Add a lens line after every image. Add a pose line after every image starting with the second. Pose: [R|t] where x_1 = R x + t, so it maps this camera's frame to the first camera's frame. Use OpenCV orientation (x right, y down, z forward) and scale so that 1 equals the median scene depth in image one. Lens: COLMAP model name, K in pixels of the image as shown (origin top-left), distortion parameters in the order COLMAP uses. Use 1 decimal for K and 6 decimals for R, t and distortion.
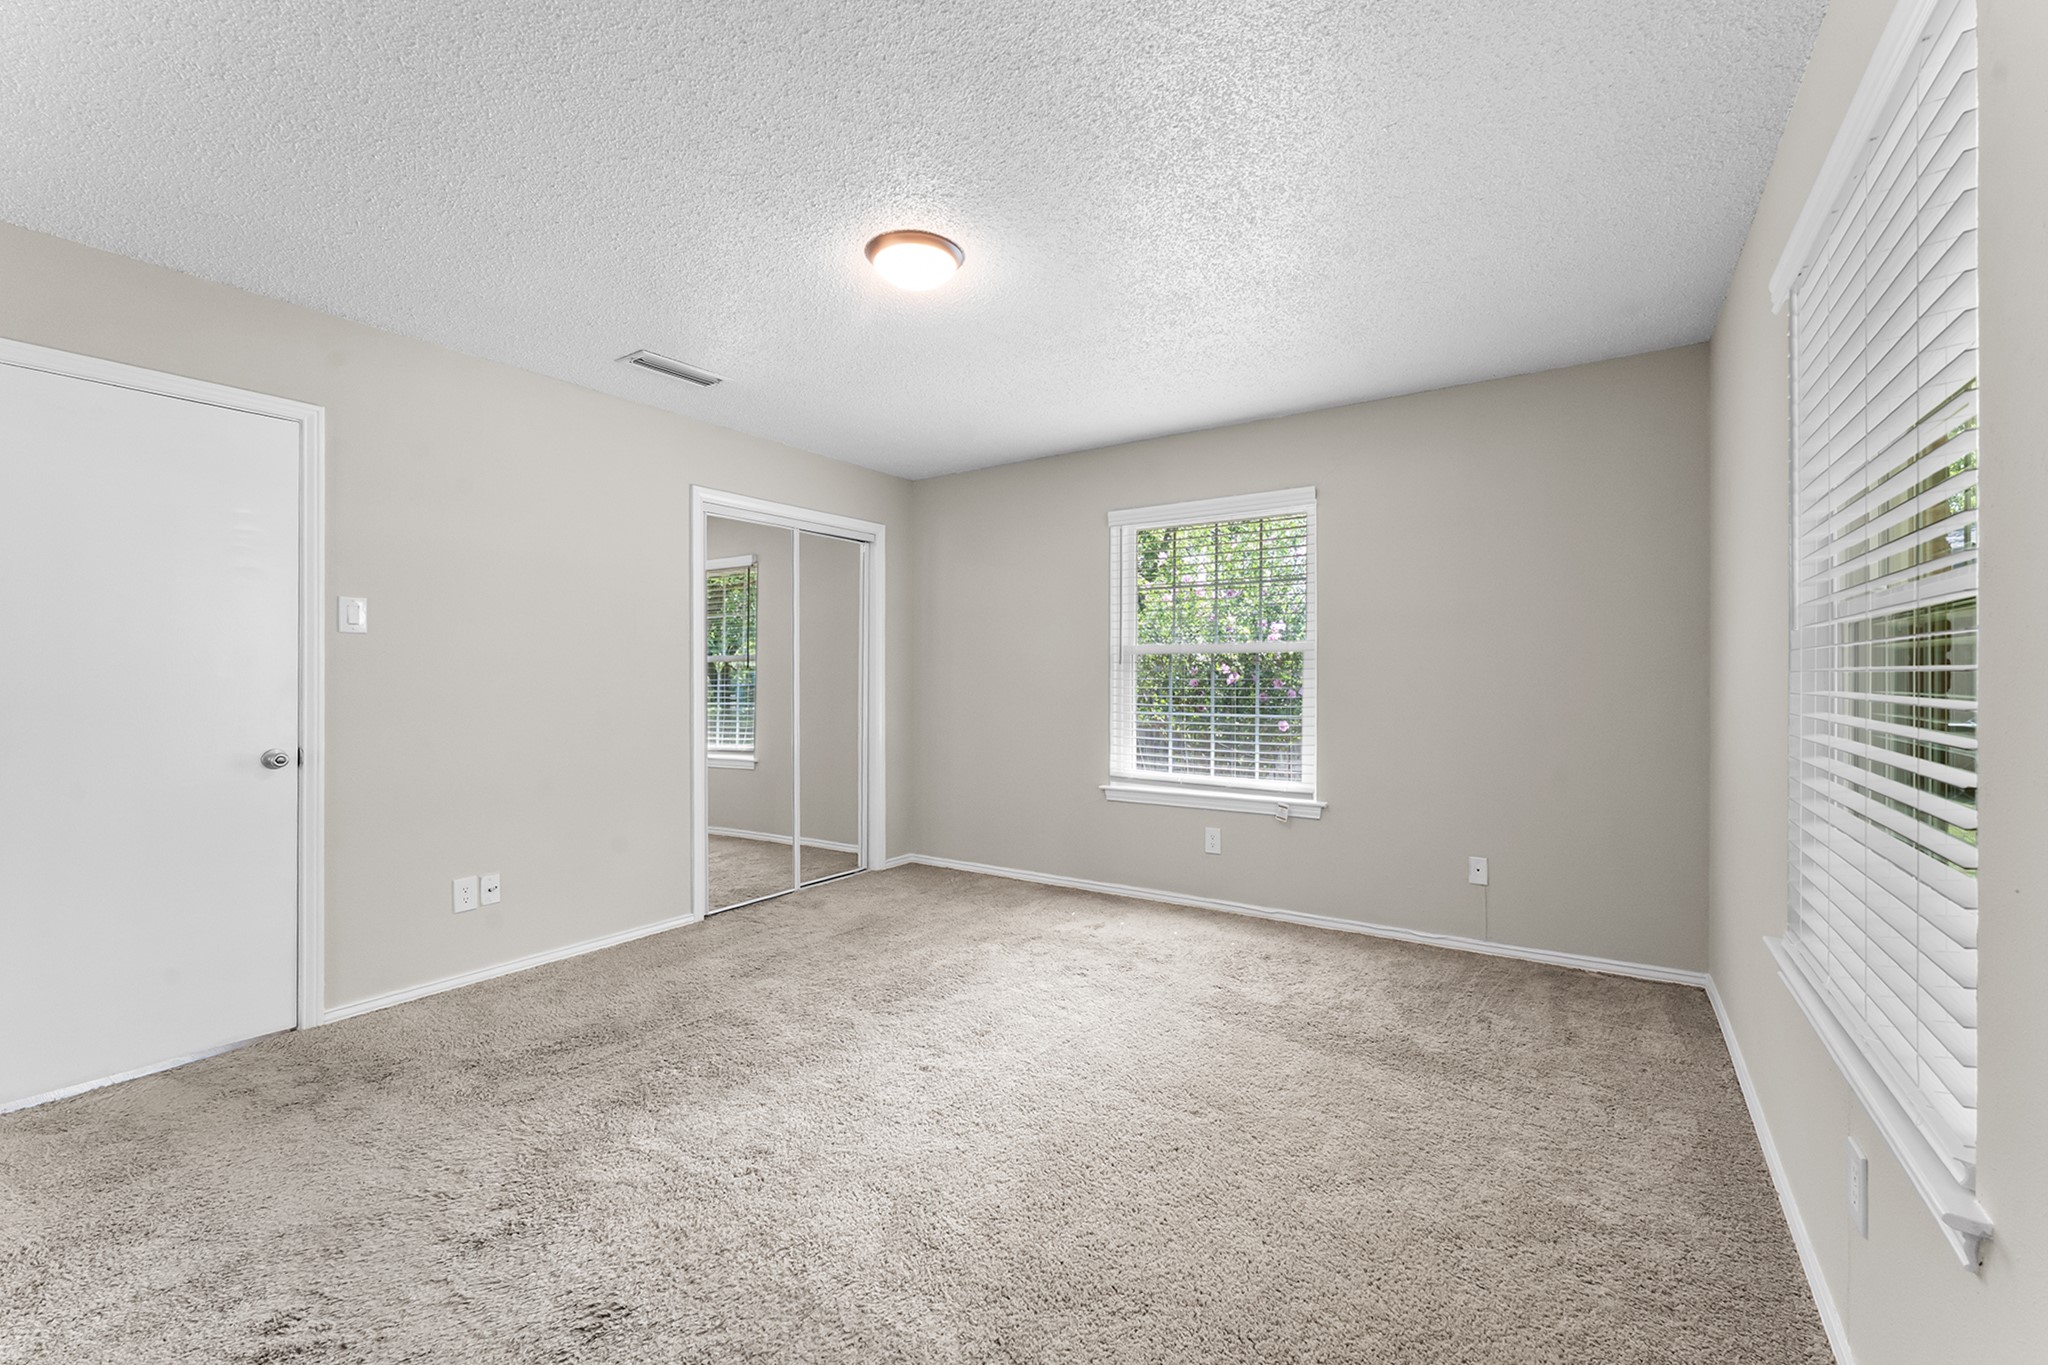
lens RADIAL K [[818.0, 0, 1019.0], [0, 818.0, 684.8], [0, 0, 1]] dist [-0.000709, -0.001151]
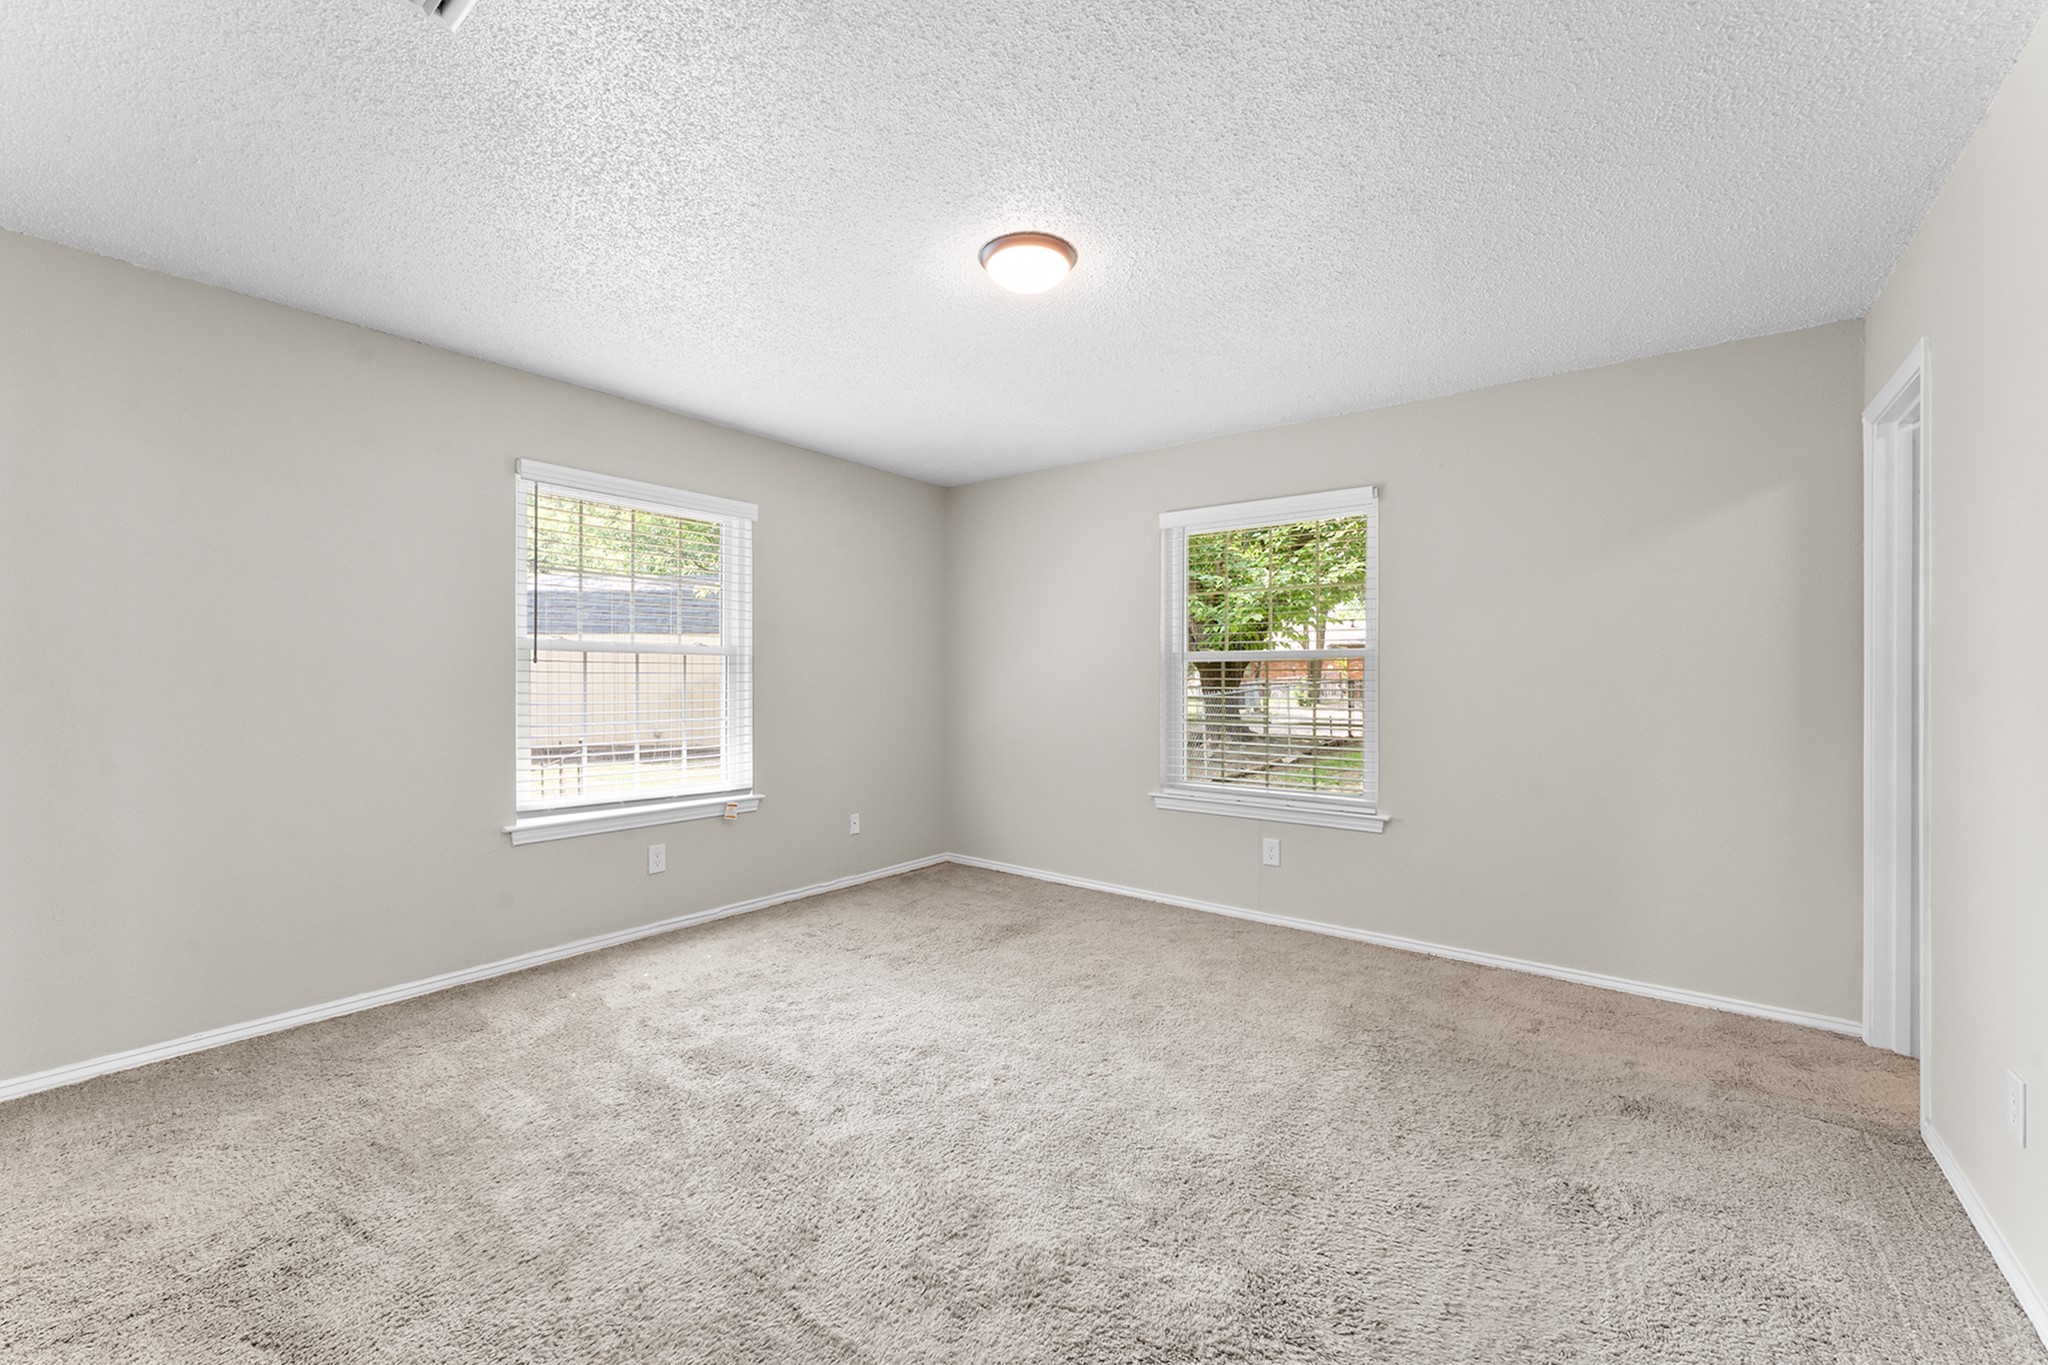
lens RADIAL K [[818.0, 0, 1021.0], [0, 818.0, 677.6], [0, 0, 1]] dist [-0.000709, -0.001151]
pose [[0.065764, 0.000792, 0.997835, -0.731961], [-0.003956, 0.999992, -0.000533, -0.015095], [-0.997827, -0.003913, 0.065767, 0.601492]]
